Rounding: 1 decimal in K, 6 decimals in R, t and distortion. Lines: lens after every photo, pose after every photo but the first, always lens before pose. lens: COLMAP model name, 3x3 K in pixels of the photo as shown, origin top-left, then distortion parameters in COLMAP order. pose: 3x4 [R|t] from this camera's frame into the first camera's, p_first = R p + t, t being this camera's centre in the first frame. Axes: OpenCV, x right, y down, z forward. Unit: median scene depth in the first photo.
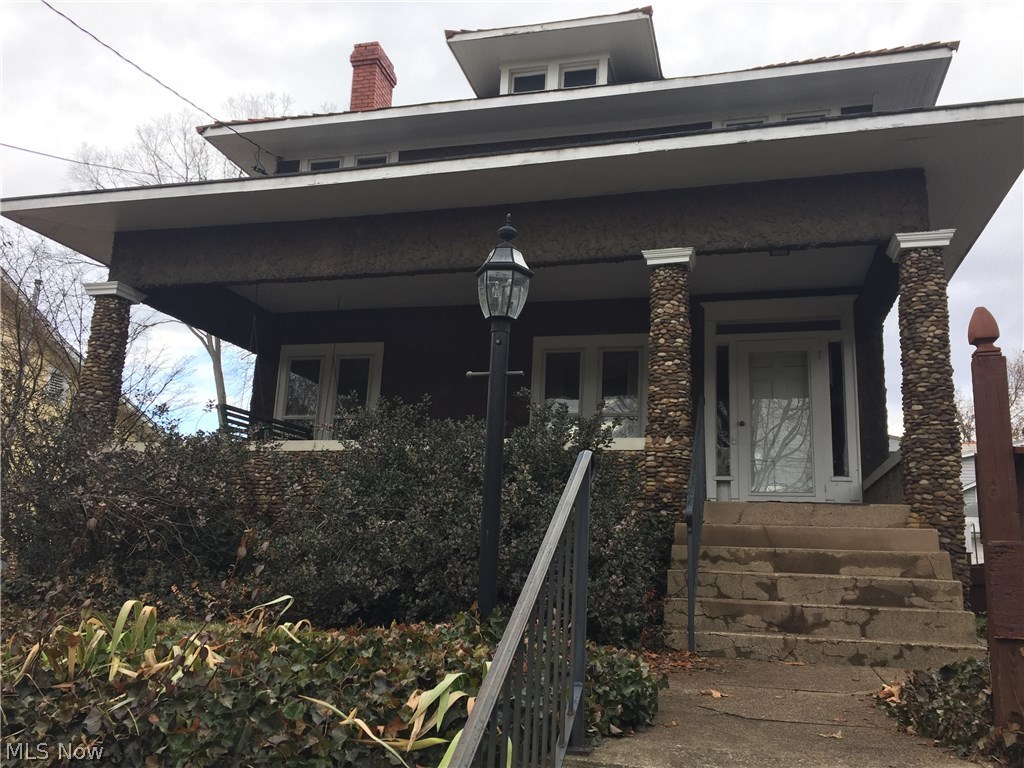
lens RADIAL K [[868.5, 0, 513.2], [0, 868.5, 386.2], [0, 0, 1]] dist [0.051760, -0.012616]
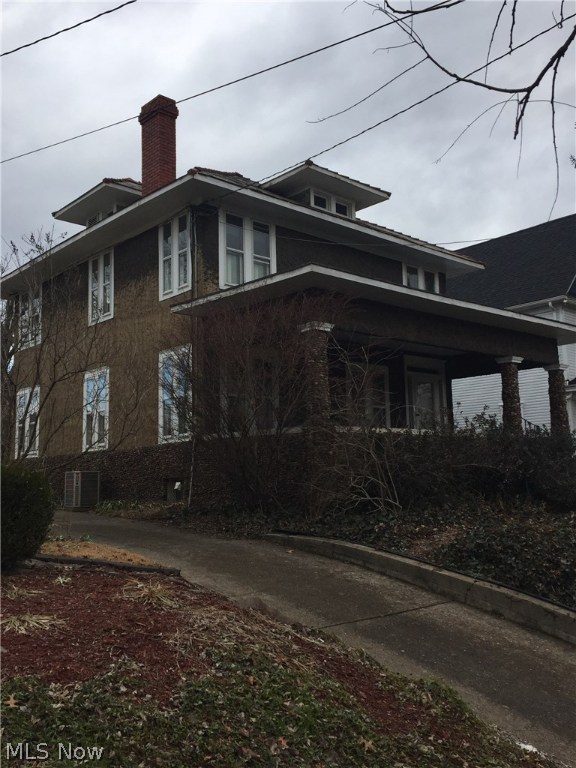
lens RADIAL K [[715.5, 0, 291.7], [0, 715.5, 379.6], [0, 0, 1]] dist [0.068224, 0.000000]
pose [[0.542296, 0.061828, 0.837909, -1.878874], [-0.137759, 0.990335, 0.016083, -0.039467], [-0.828817, -0.124151, 0.545572, 0.414430]]
